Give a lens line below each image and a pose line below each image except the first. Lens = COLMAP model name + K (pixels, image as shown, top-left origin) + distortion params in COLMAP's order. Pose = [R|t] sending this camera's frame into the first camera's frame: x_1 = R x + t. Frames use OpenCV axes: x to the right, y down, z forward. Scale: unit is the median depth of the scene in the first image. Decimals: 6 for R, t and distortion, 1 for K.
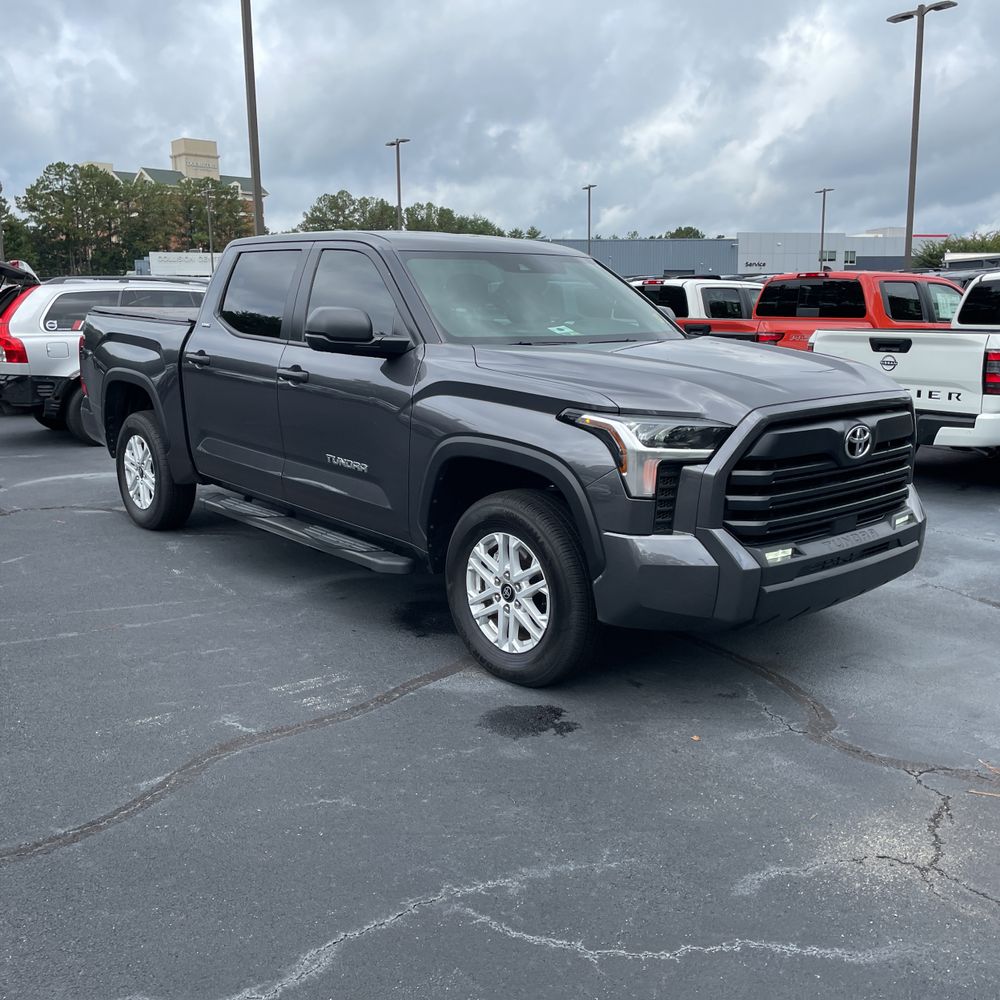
lens RADIAL K [[1008.2, 0, 494.2], [0, 1008.2, 487.3], [0, 0, 1]] dist [0.079429, -0.106665]
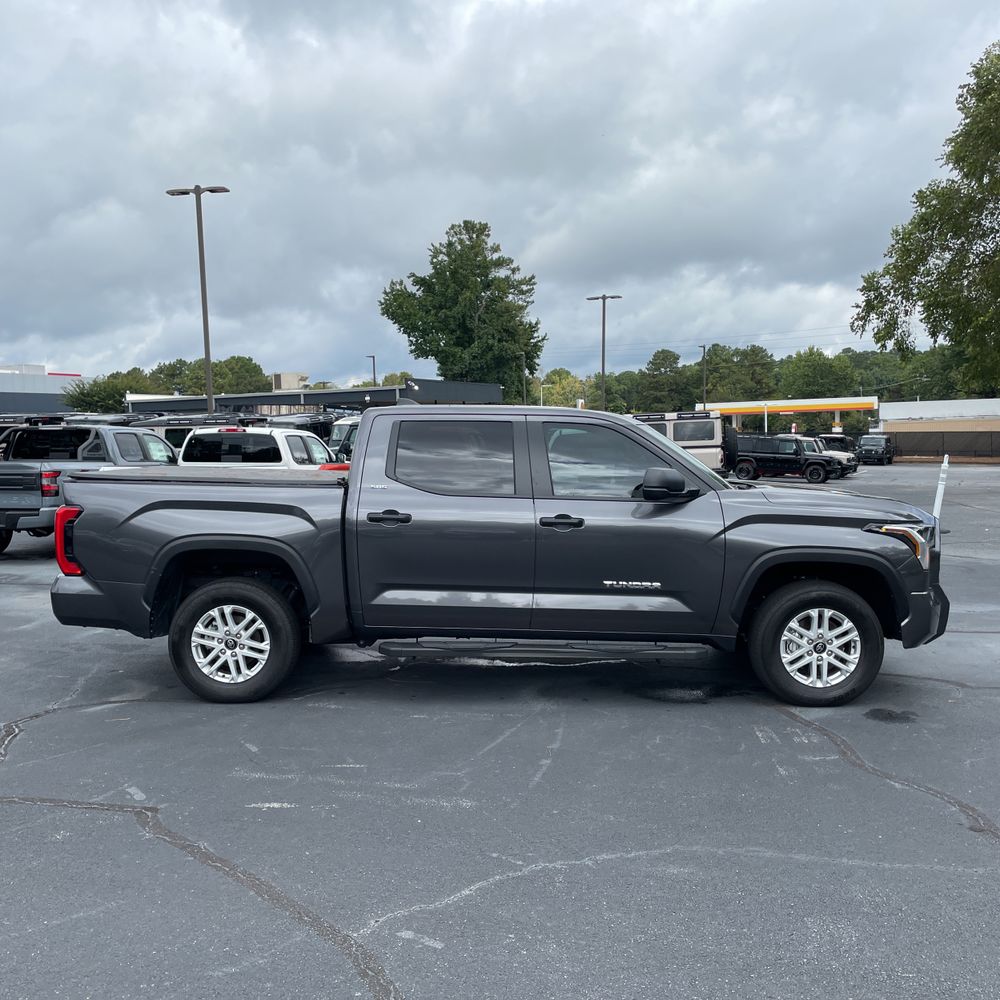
lens RADIAL K [[1008.2, 0, 494.2], [0, 1008.2, 487.3], [0, 0, 1]] dist [0.079429, -0.106665]
pose [[0.683044, -0.045029, 0.728988, -1.285052], [0.138663, 0.987940, -0.068900, -0.088479], [-0.717094, 0.148145, 0.681050, 0.233873]]
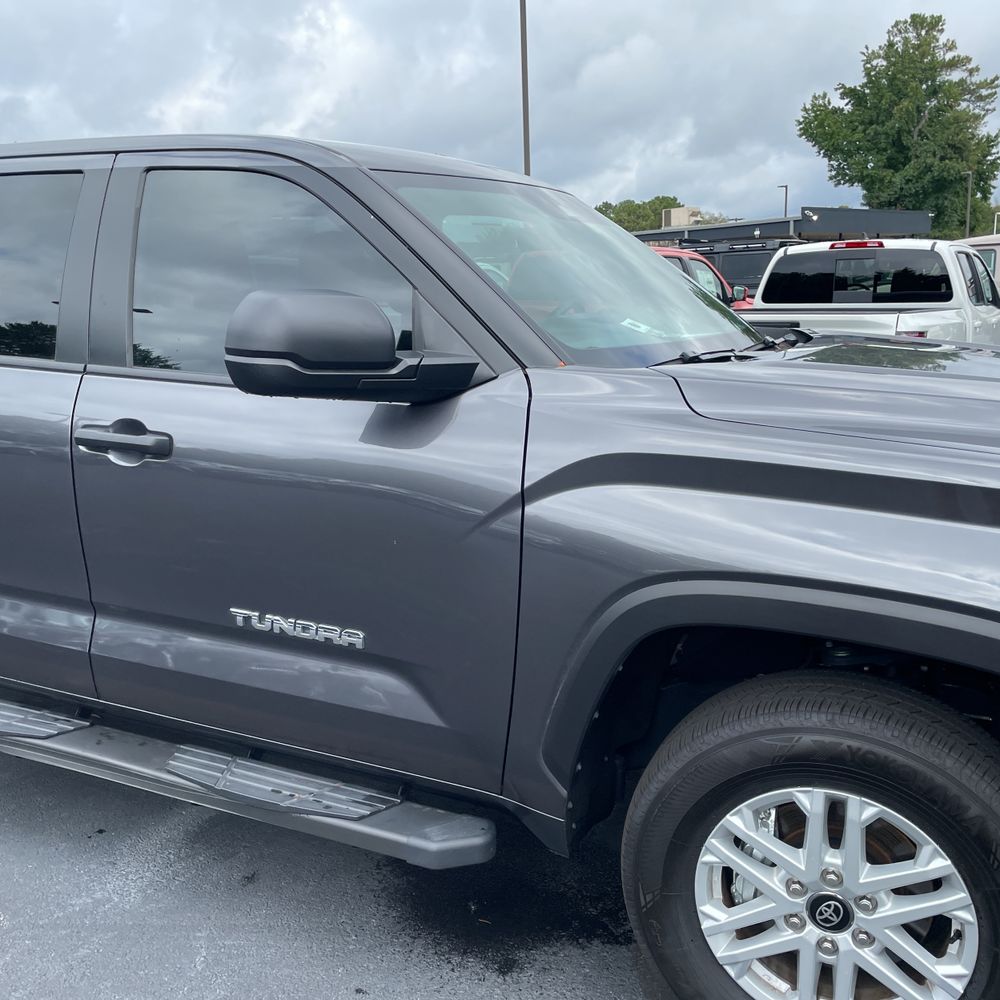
lens RADIAL K [[1022.0, 0, 498.7], [0, 1022.0, 490.5], [0, 0, 1]] dist [0.087158, -0.137634]
pose [[0.914665, -0.094391, 0.393038, -0.254383], [0.087686, 0.995532, 0.035023, -0.100381], [-0.394588, 0.002429, 0.918855, 0.561715]]
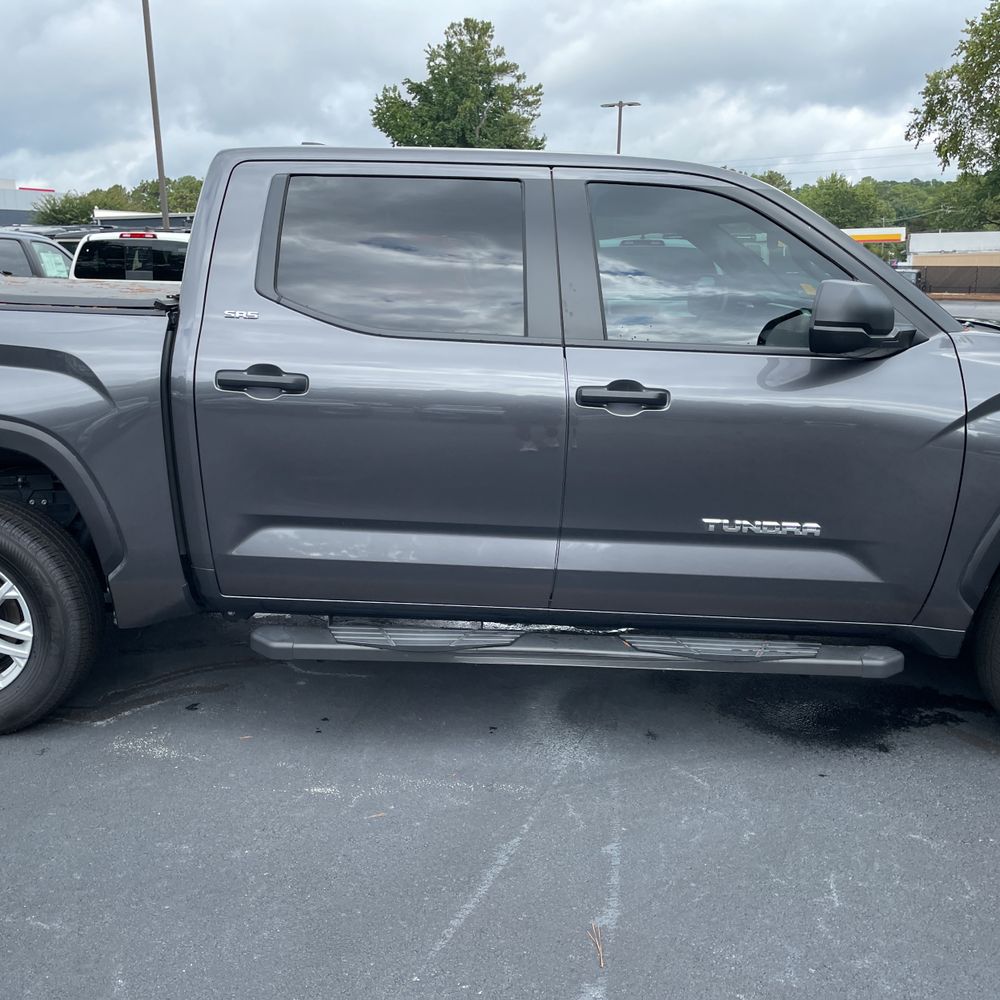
lens RADIAL K [[1019.5, 0, 500.0], [0, 1019.5, 500.0], [0, 0, 1]] dist [0.083945, -0.131181]
pose [[0.679703, -0.160082, 0.715806, -0.762306], [0.123549, 0.986937, 0.103399, -0.135870], [-0.723008, 0.018156, 0.690601, 0.711751]]
